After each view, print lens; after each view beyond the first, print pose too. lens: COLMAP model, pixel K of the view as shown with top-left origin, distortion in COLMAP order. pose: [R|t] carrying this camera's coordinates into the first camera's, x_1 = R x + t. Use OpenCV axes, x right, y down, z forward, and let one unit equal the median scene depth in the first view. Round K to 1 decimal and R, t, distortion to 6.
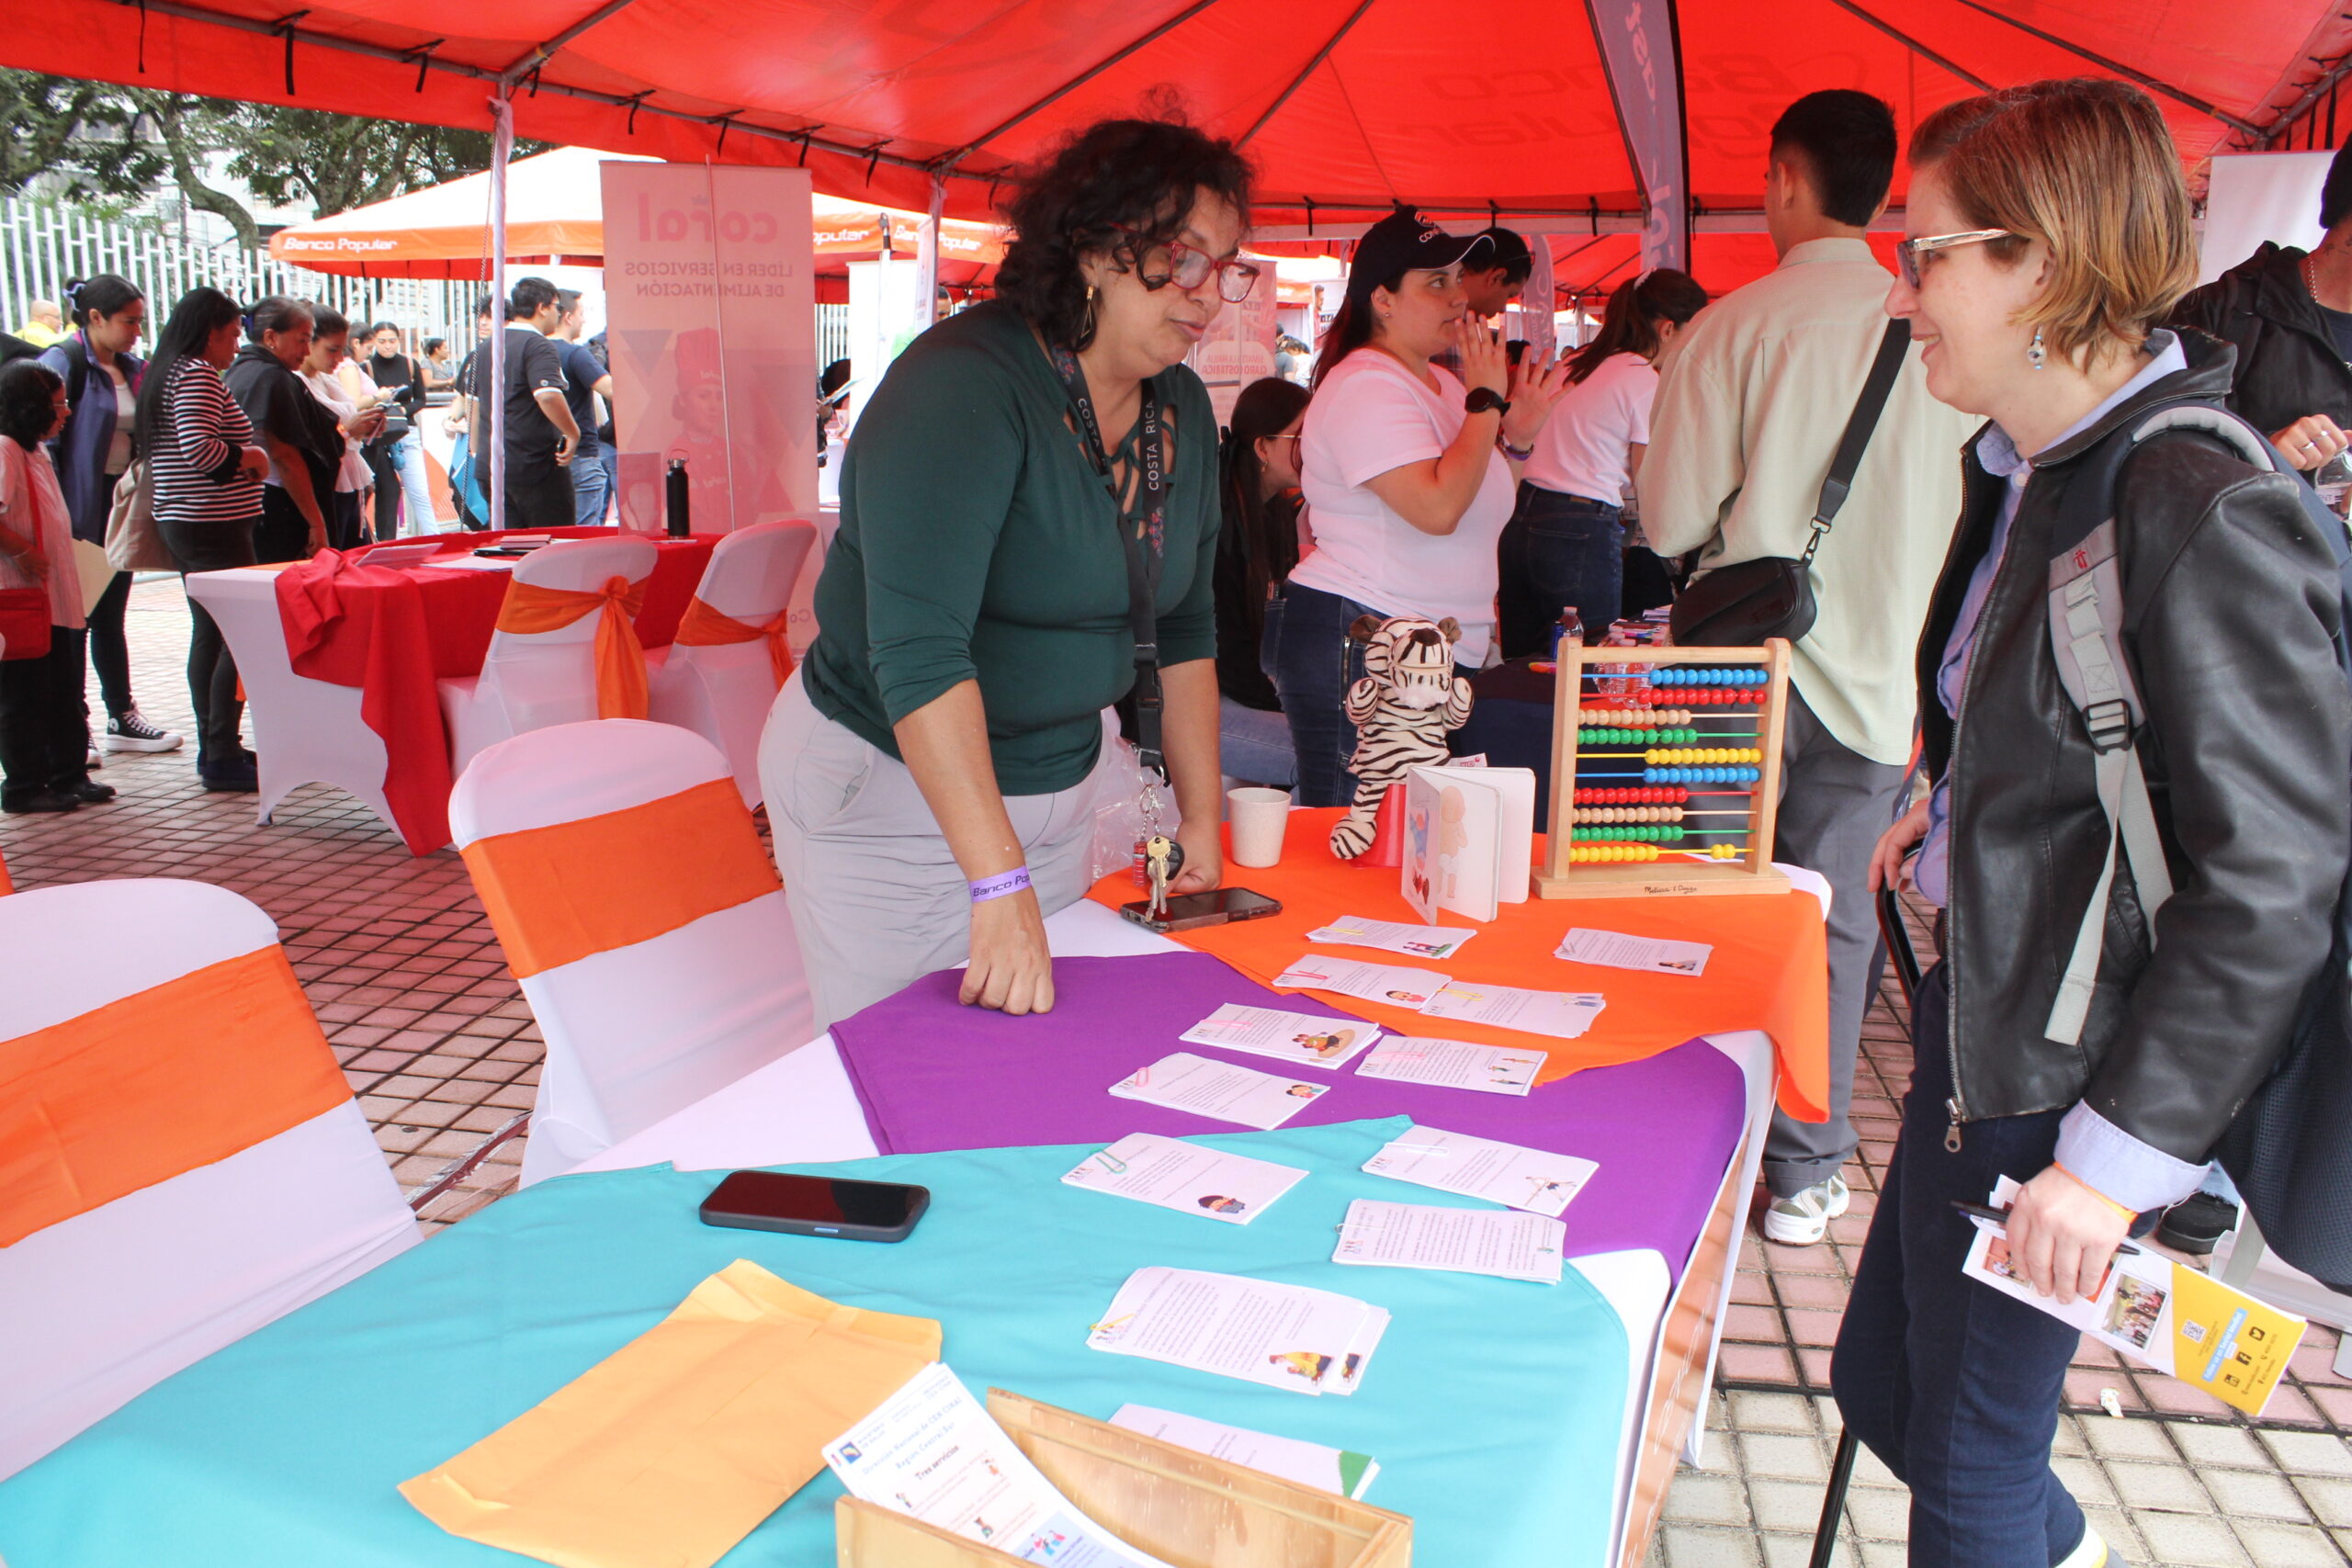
lens RADIAL K [[1972.2, 0, 1186.6], [0, 1972.2, 816.8], [0, 0, 1]] dist [-0.174710, 0.145031]
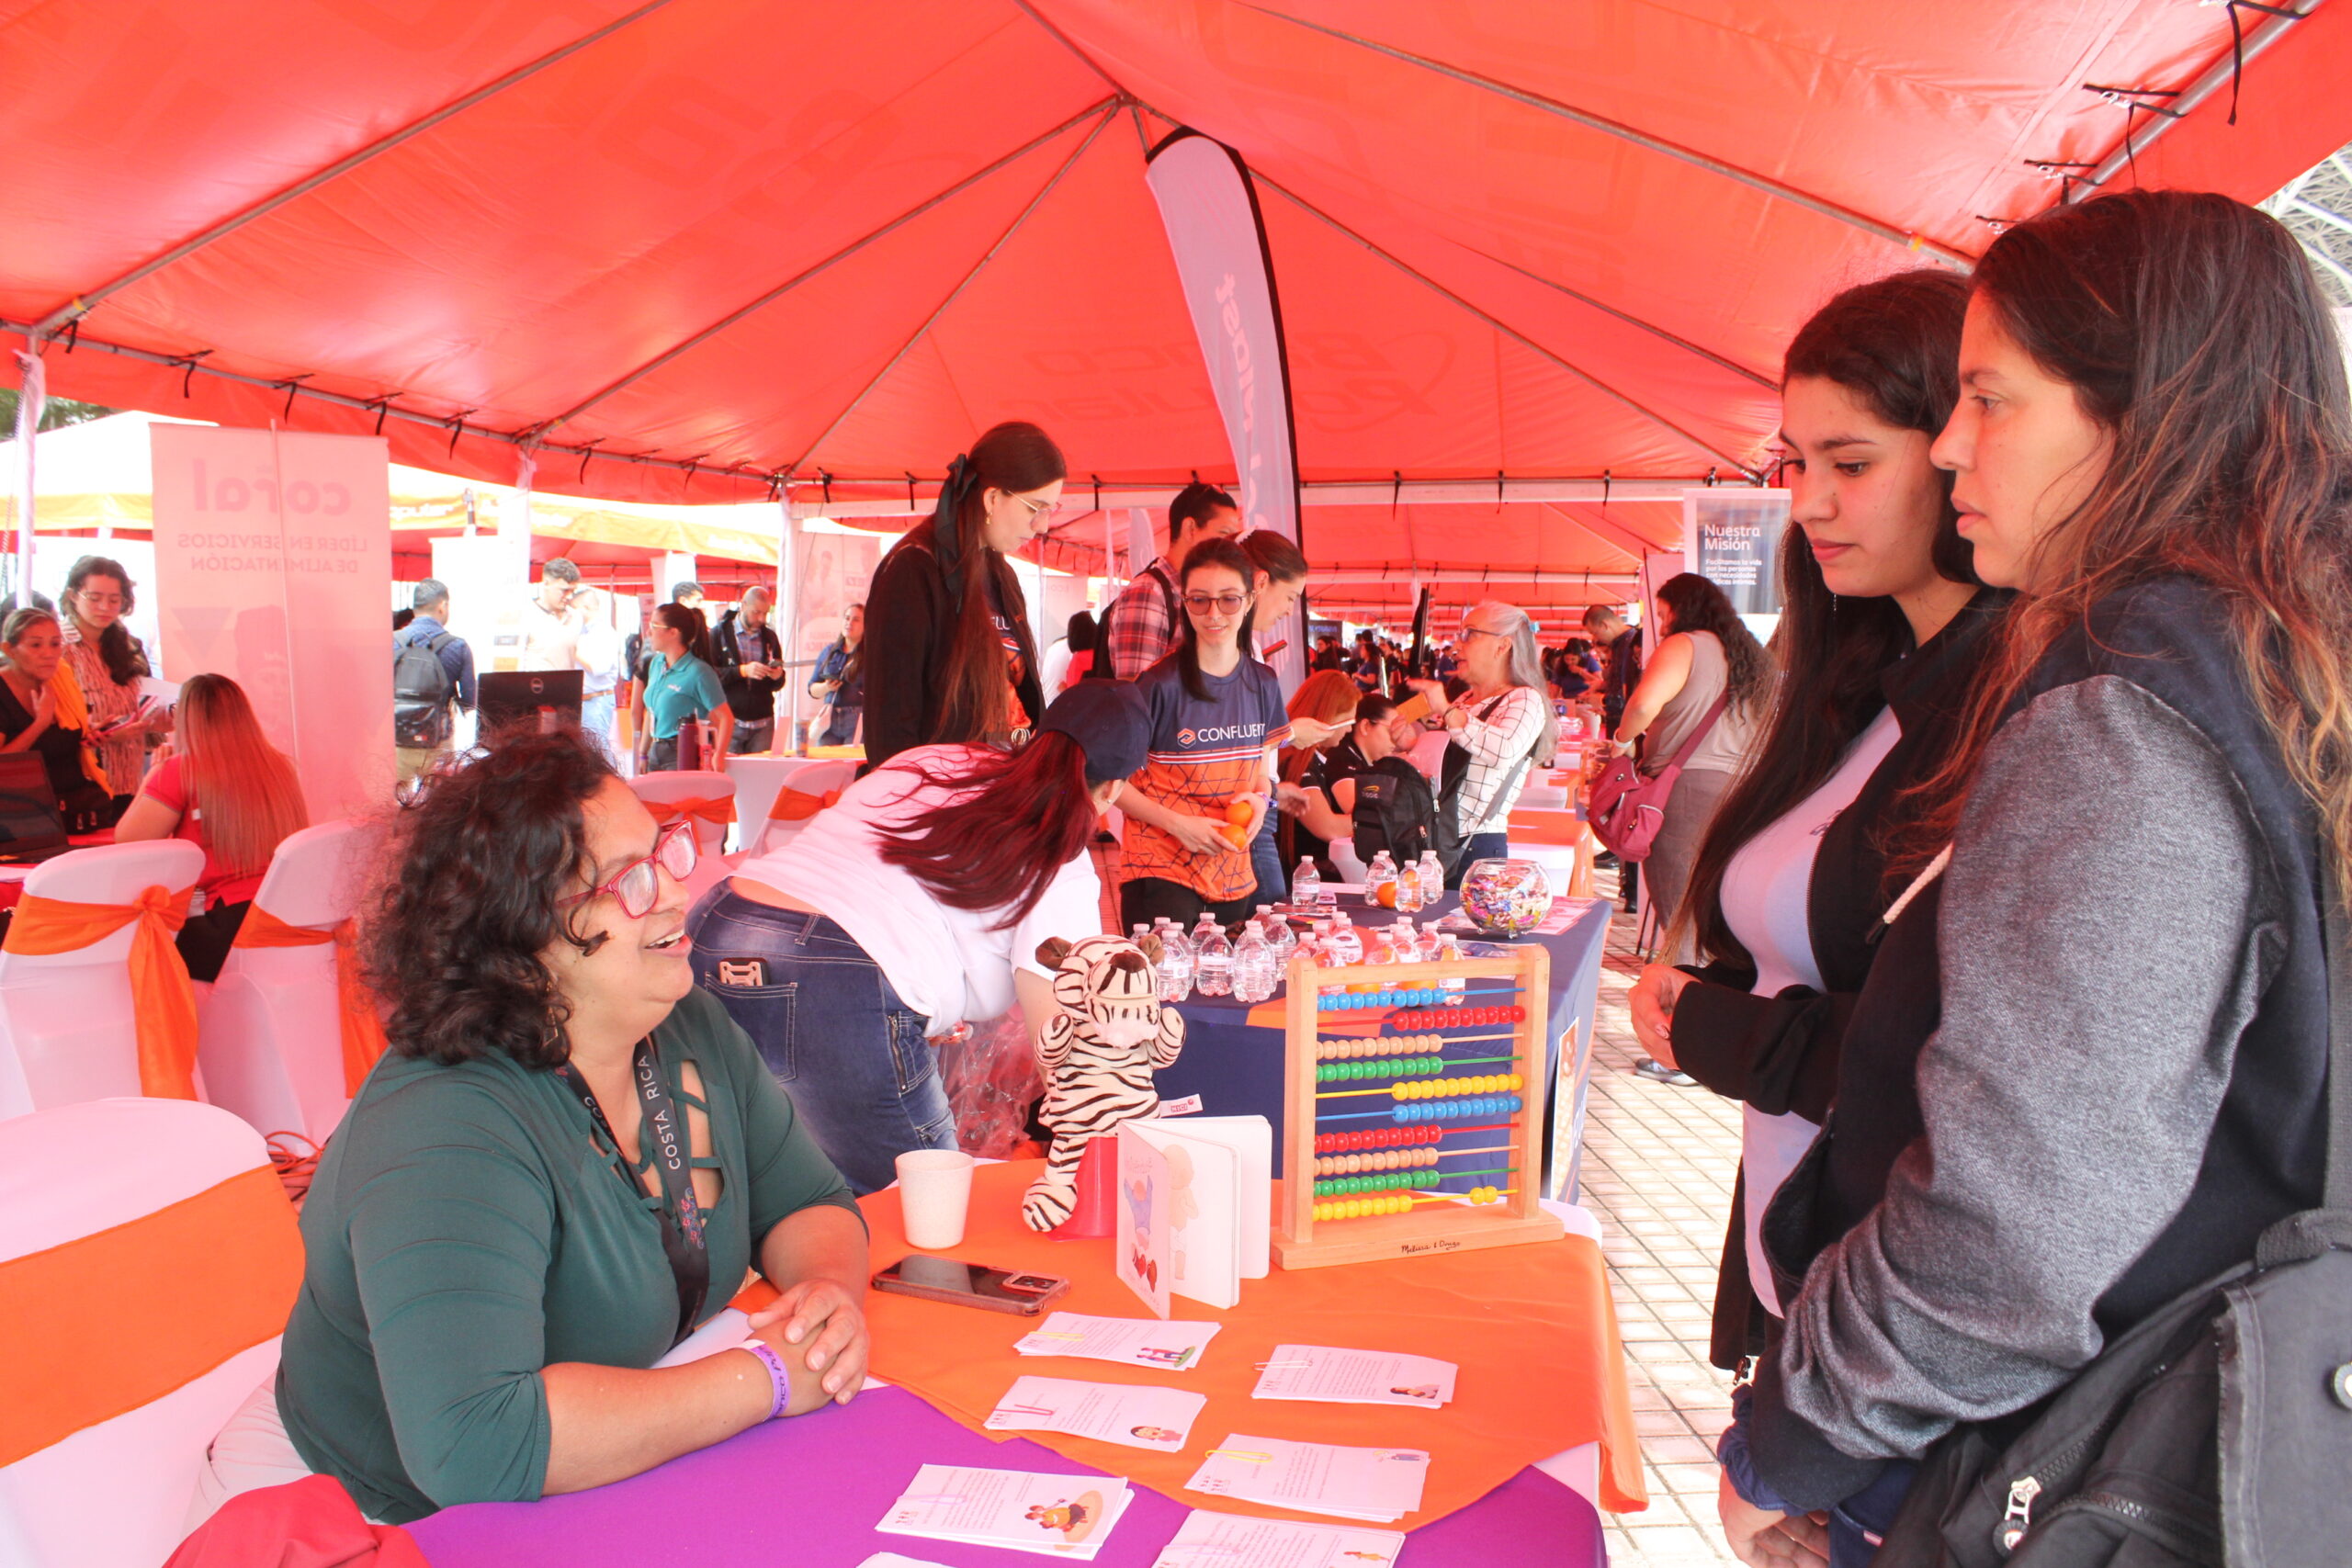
lens RADIAL K [[1972.2, 0, 1186.6], [0, 1972.2, 816.8], [0, 0, 1]] dist [-0.174710, 0.145031]
pose [[0.979234, -0.023613, 0.201355, -0.021824], [0.050951, 0.989980, -0.131691, -0.039897], [-0.196227, 0.139216, 0.970625, 0.163918]]
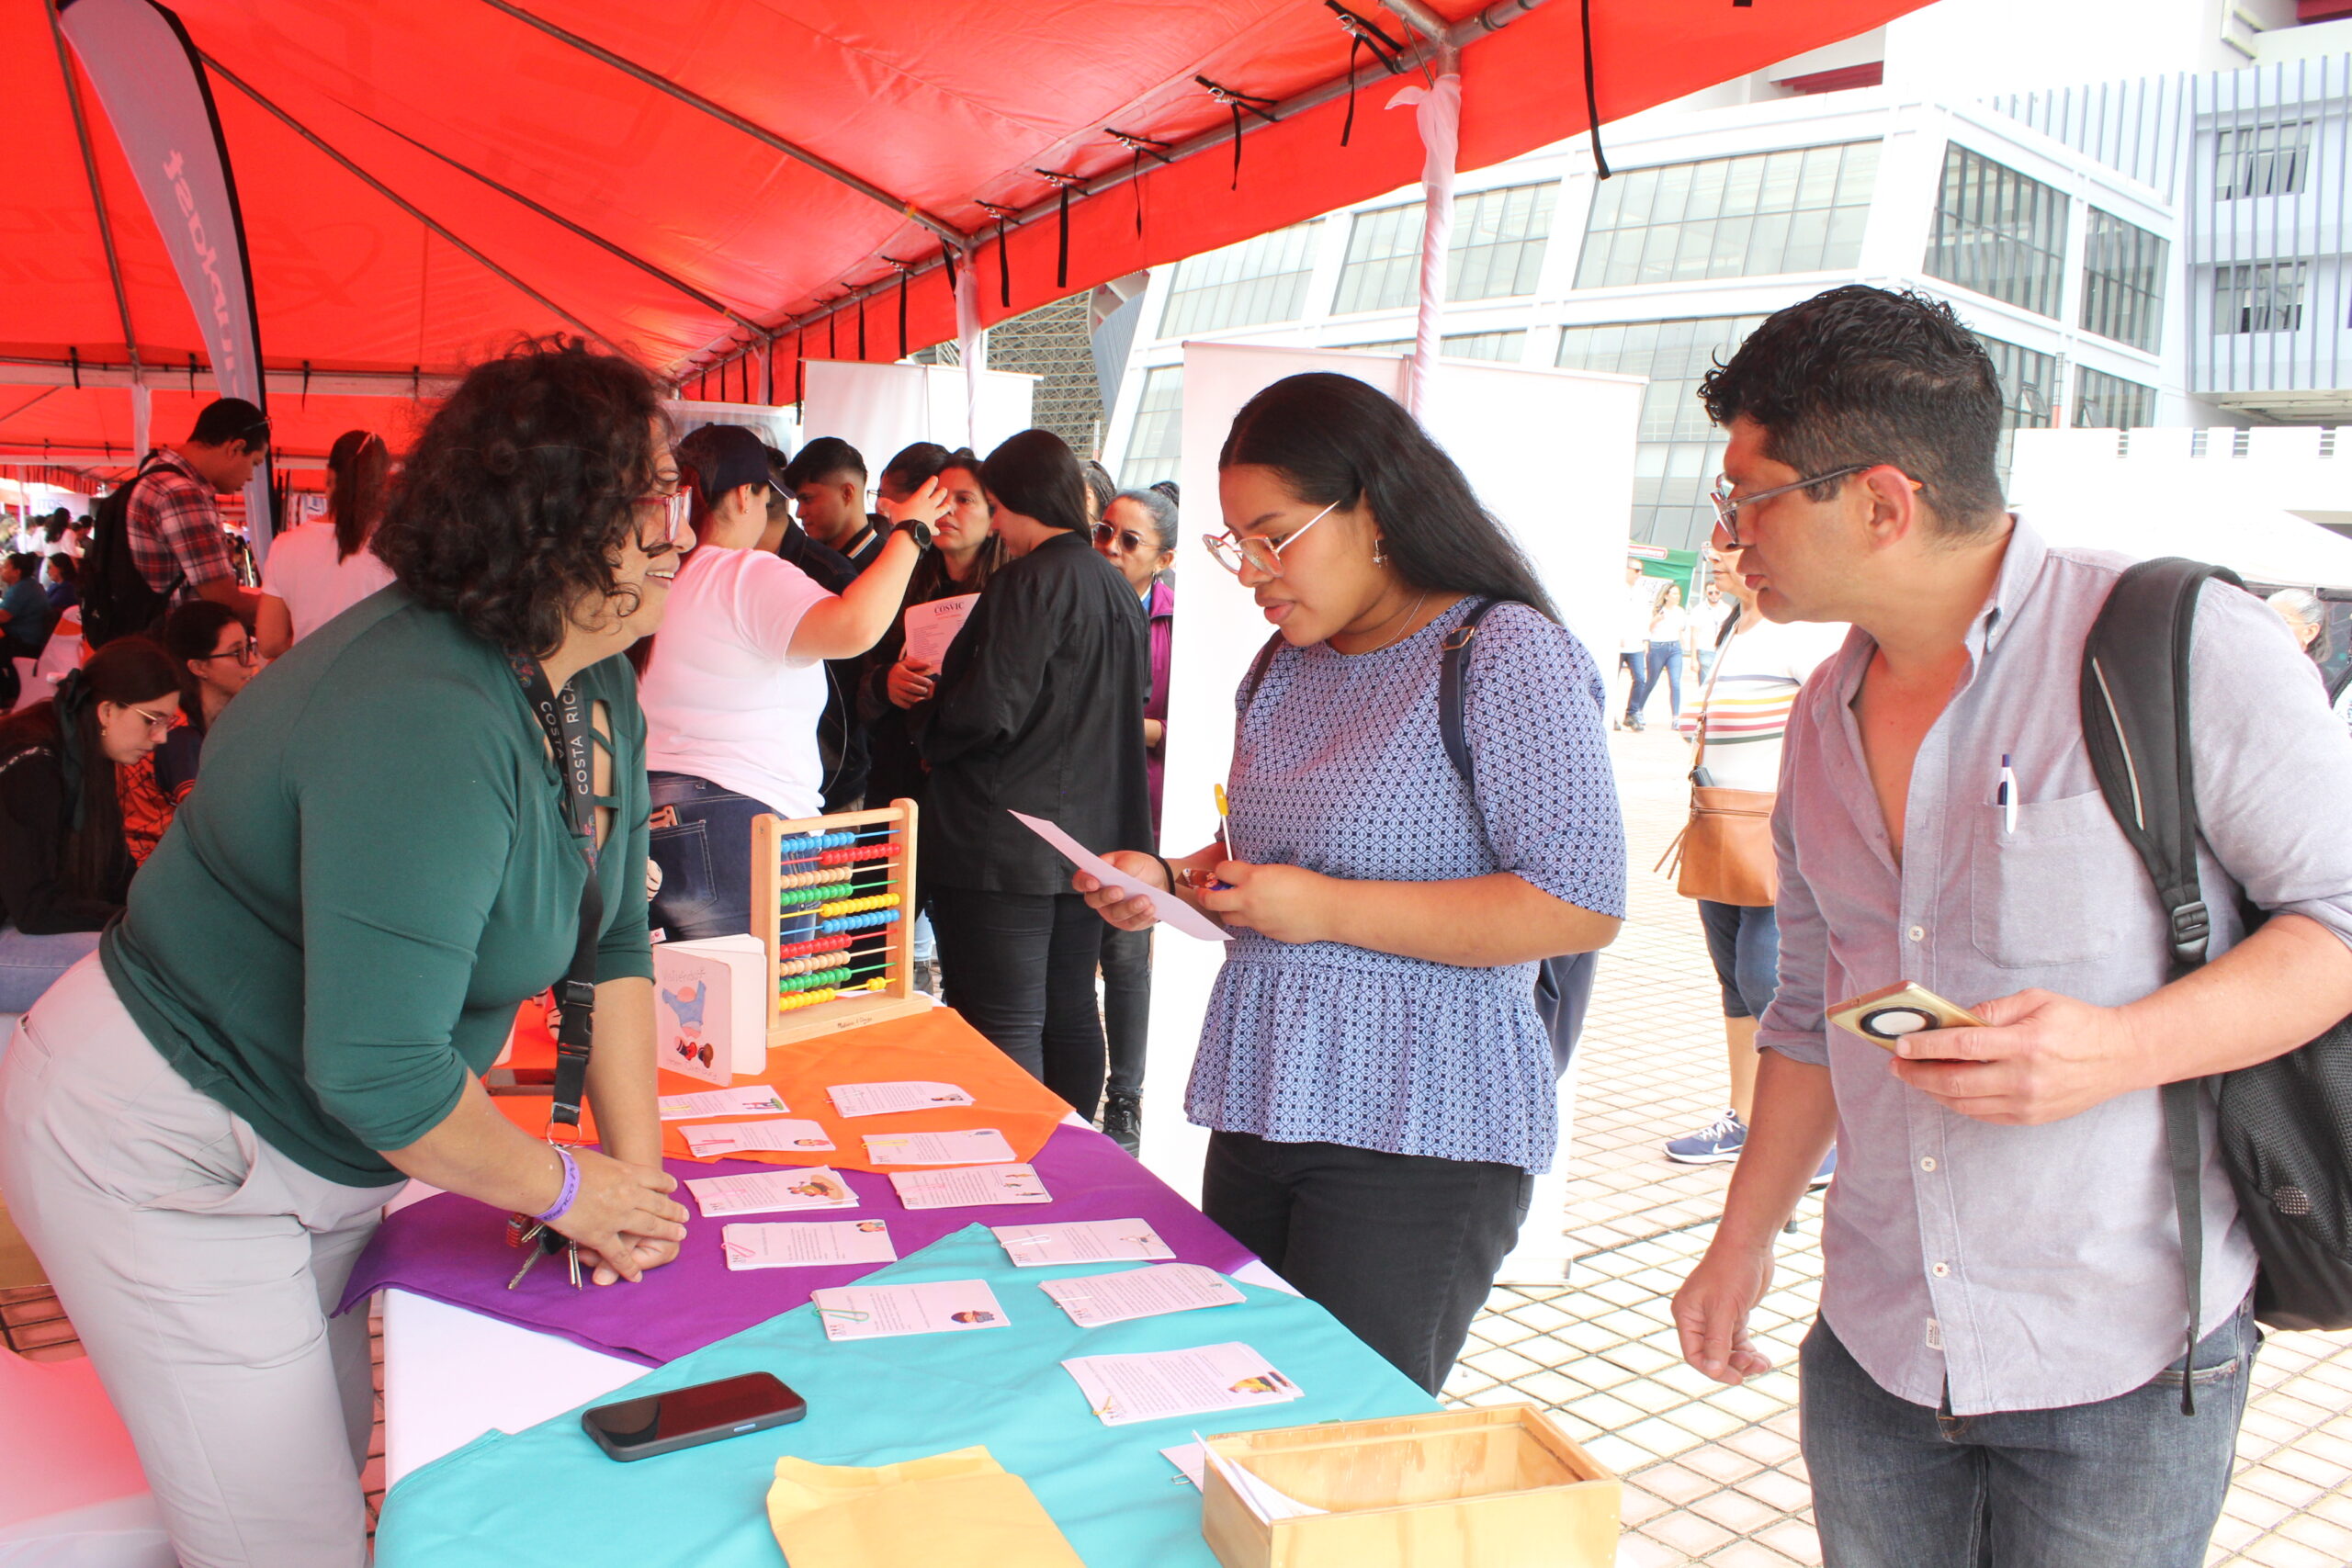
lens RADIAL K [[1936.3, 0, 1259.3], [0, 1936.3, 738.4], [0, 0, 1]] dist [-0.083829, -0.001387]
pose [[0.677936, -0.054180, 0.733122, -0.399276], [0.139584, 0.988625, -0.056014, -0.030658], [-0.721748, 0.140306, 0.677787, 0.034965]]
